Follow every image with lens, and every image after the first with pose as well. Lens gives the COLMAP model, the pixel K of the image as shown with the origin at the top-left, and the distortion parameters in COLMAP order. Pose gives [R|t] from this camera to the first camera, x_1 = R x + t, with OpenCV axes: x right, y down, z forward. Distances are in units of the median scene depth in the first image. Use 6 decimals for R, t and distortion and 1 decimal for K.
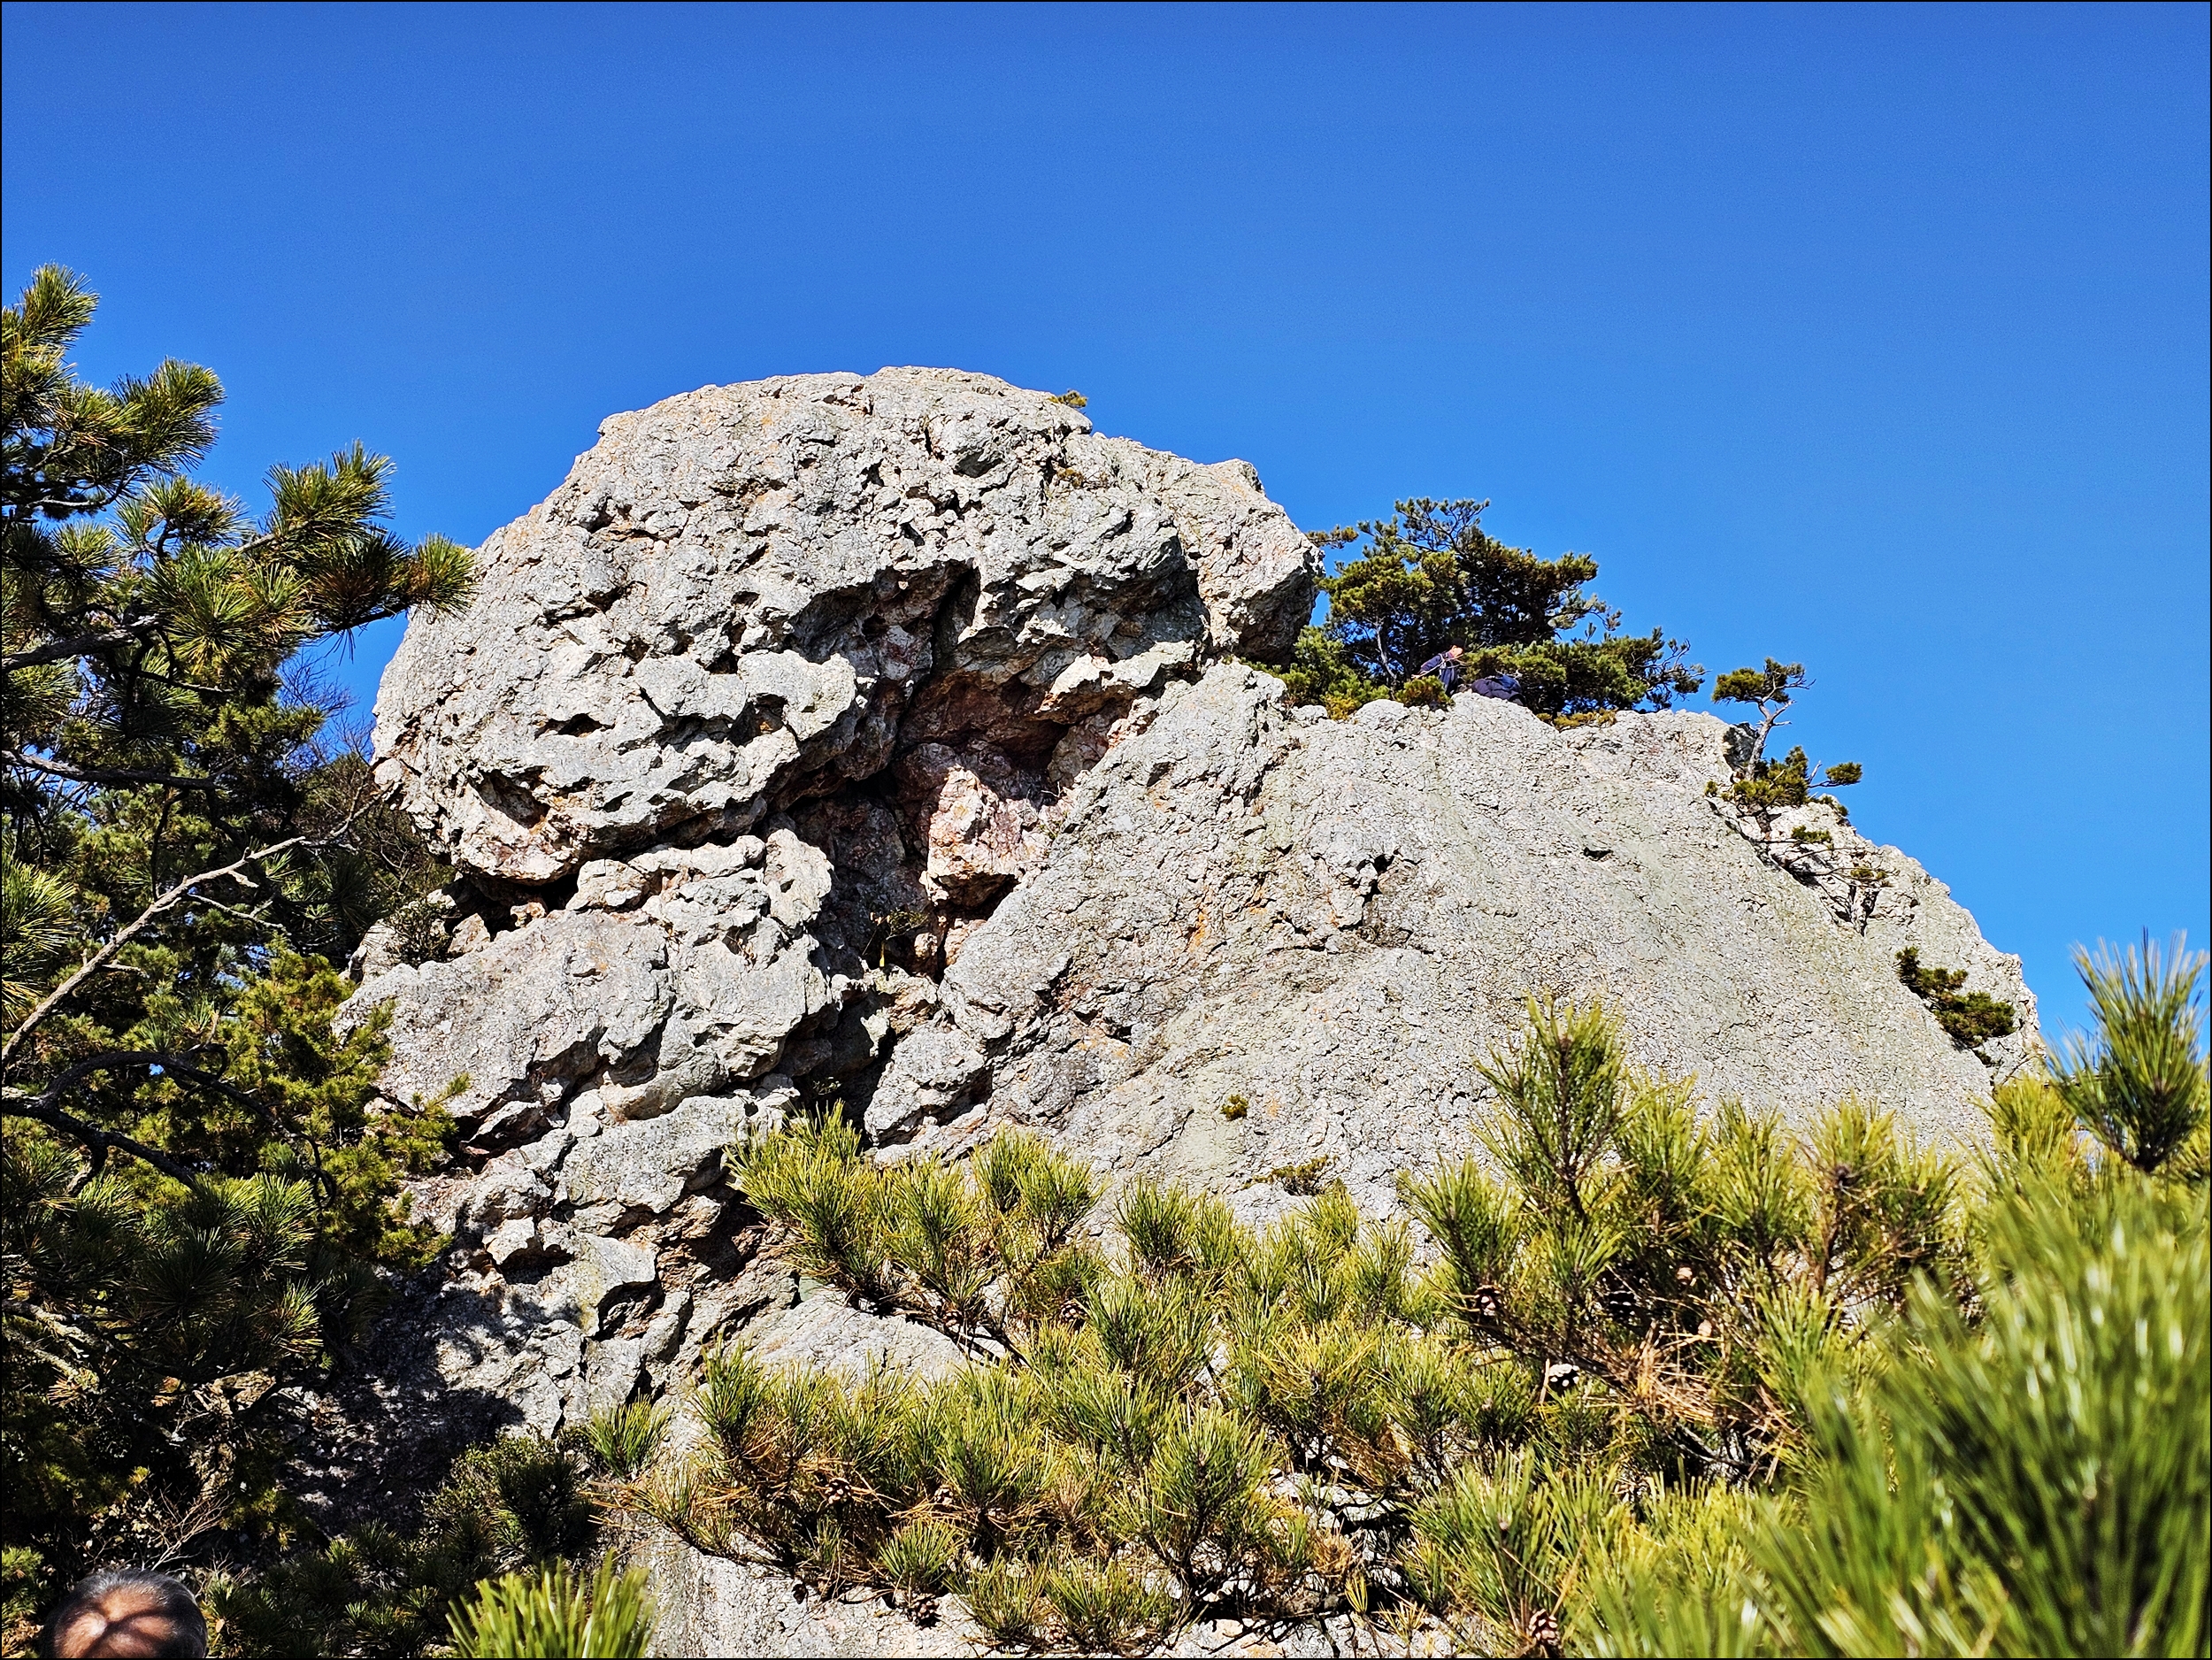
lens RADIAL K [[2927.4, 0, 1087.1], [0, 2927.4, 817.2], [0, 0, 1]] dist [0.227635, -0.704942]
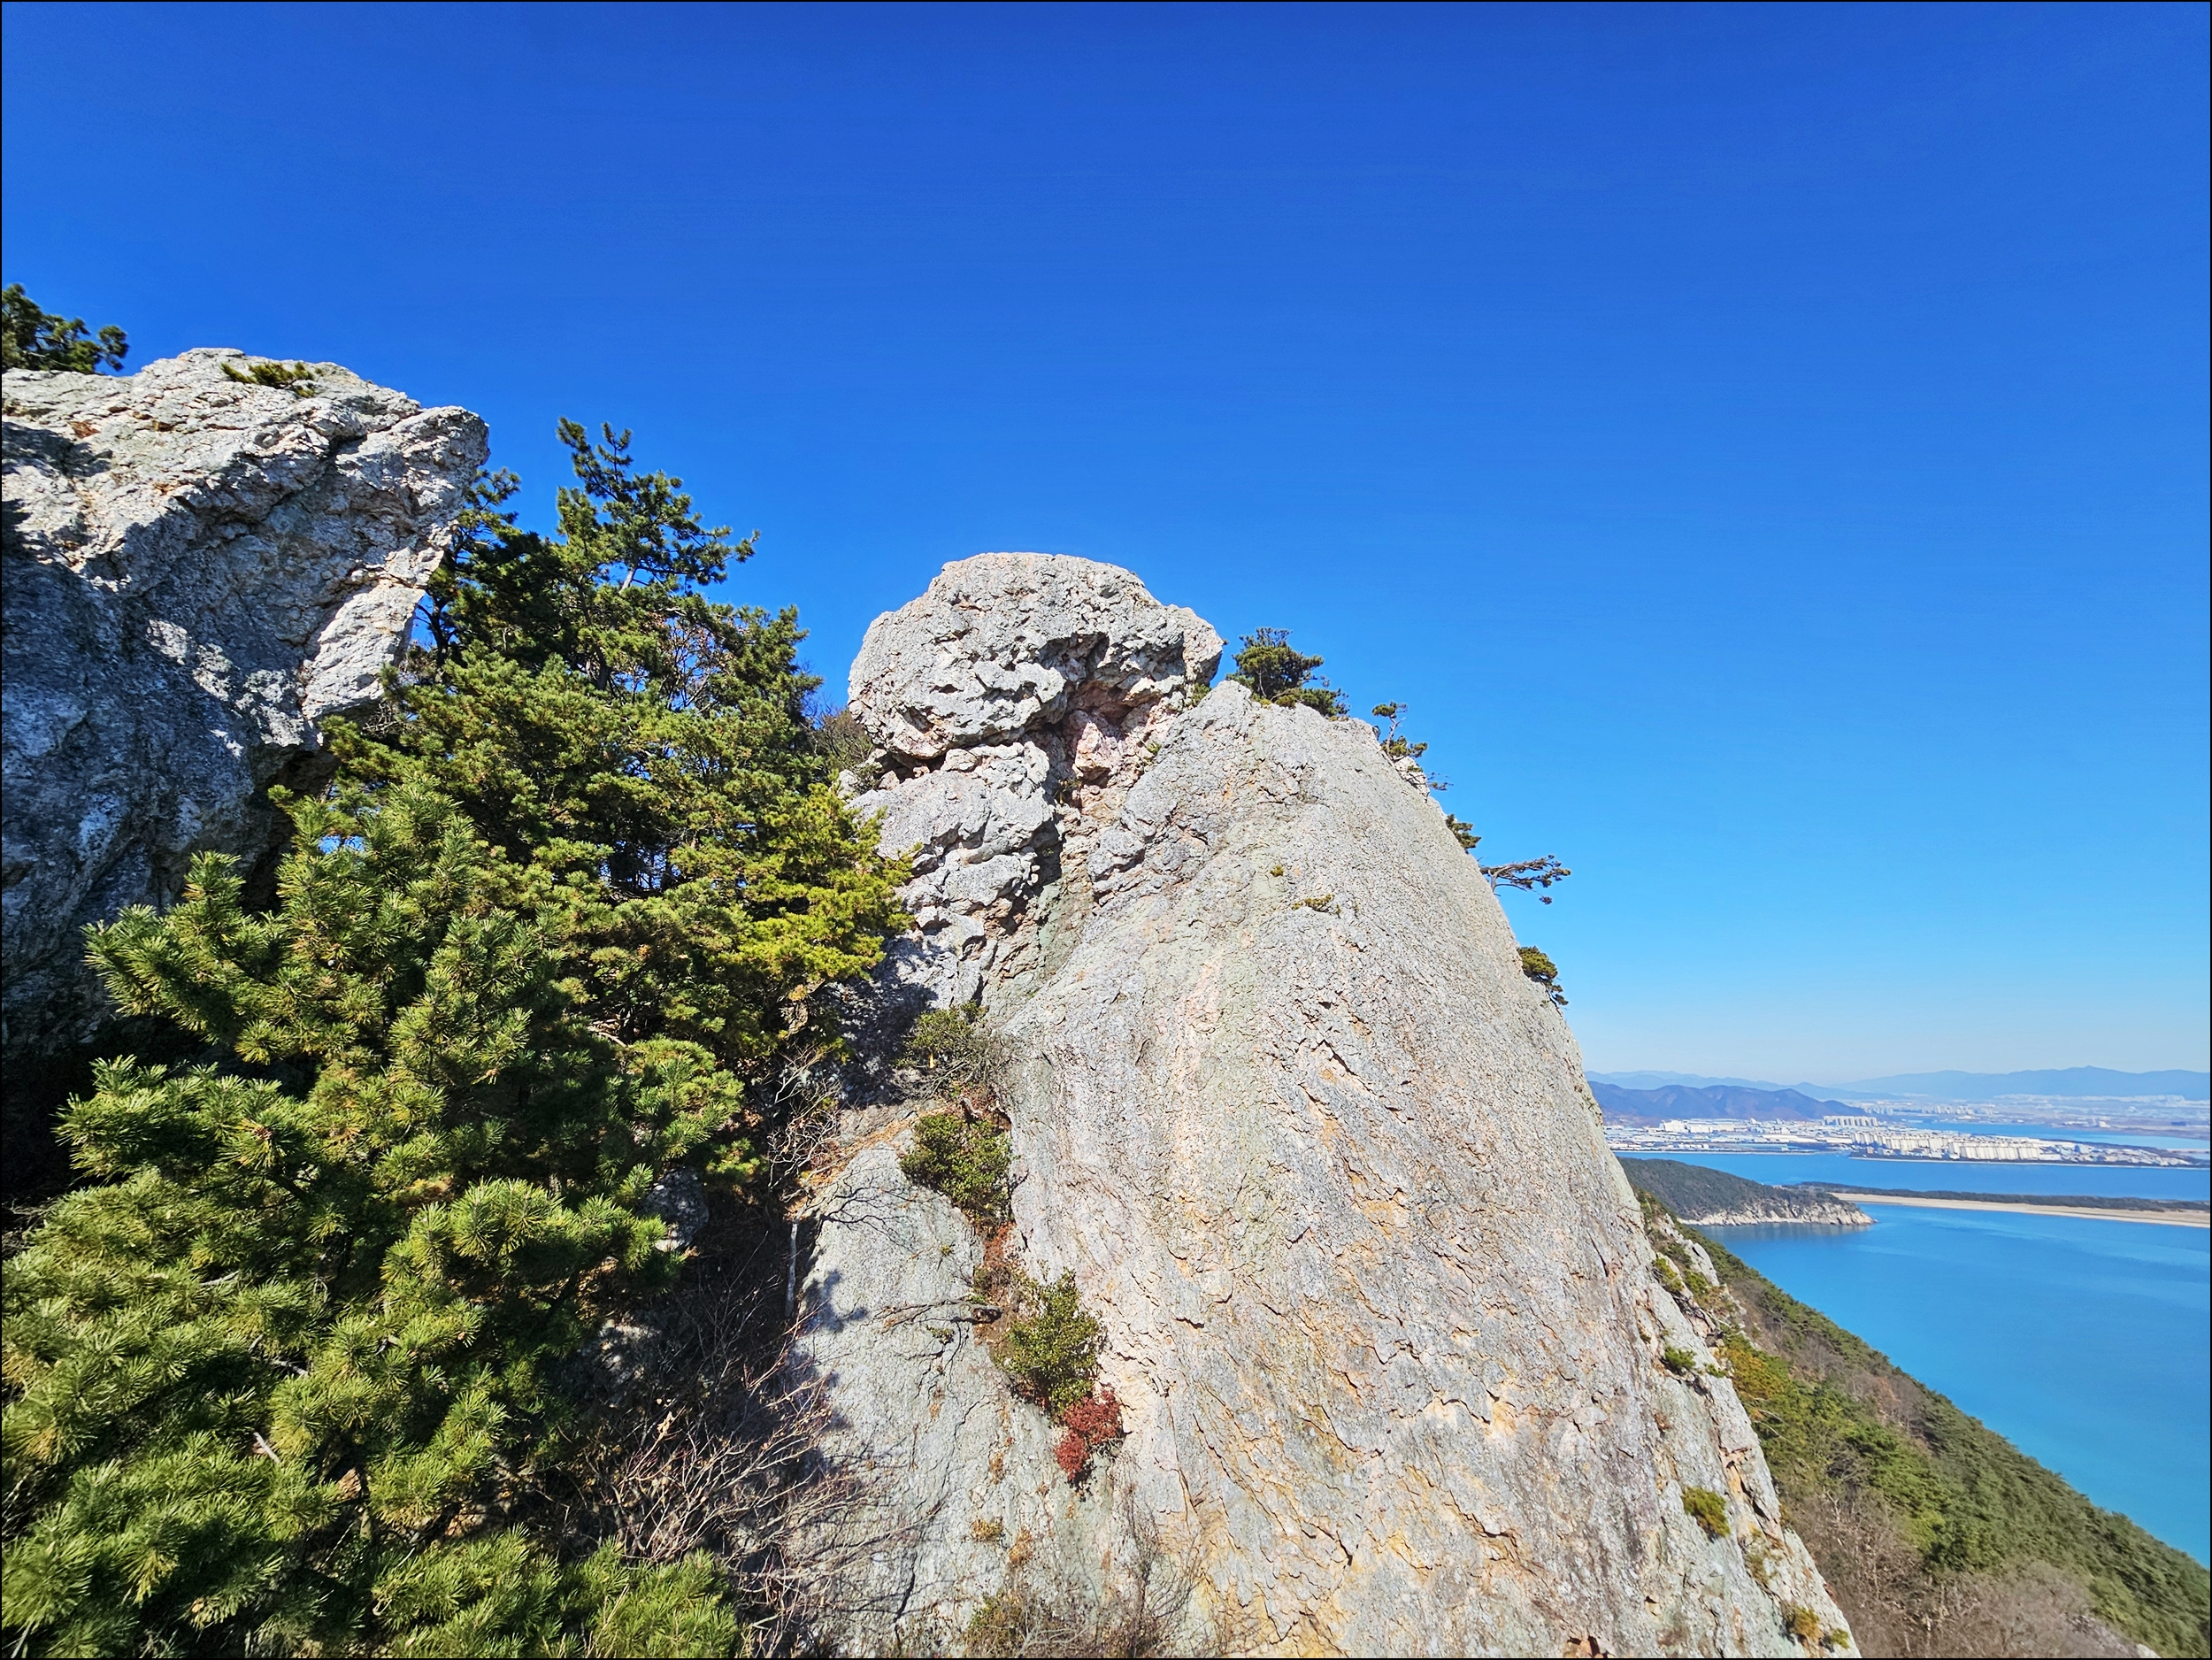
lens RADIAL K [[903.3, 0, 1116.1], [0, 903.3, 835.7], [0, 0, 1]] dist [-0.001941, 0.000953]
pose [[0.985593, 0.040407, 0.164239, -0.154373], [-0.052496, 0.996168, 0.069949, 0.025429], [-0.160783, -0.077563, 0.983937, 0.288985]]
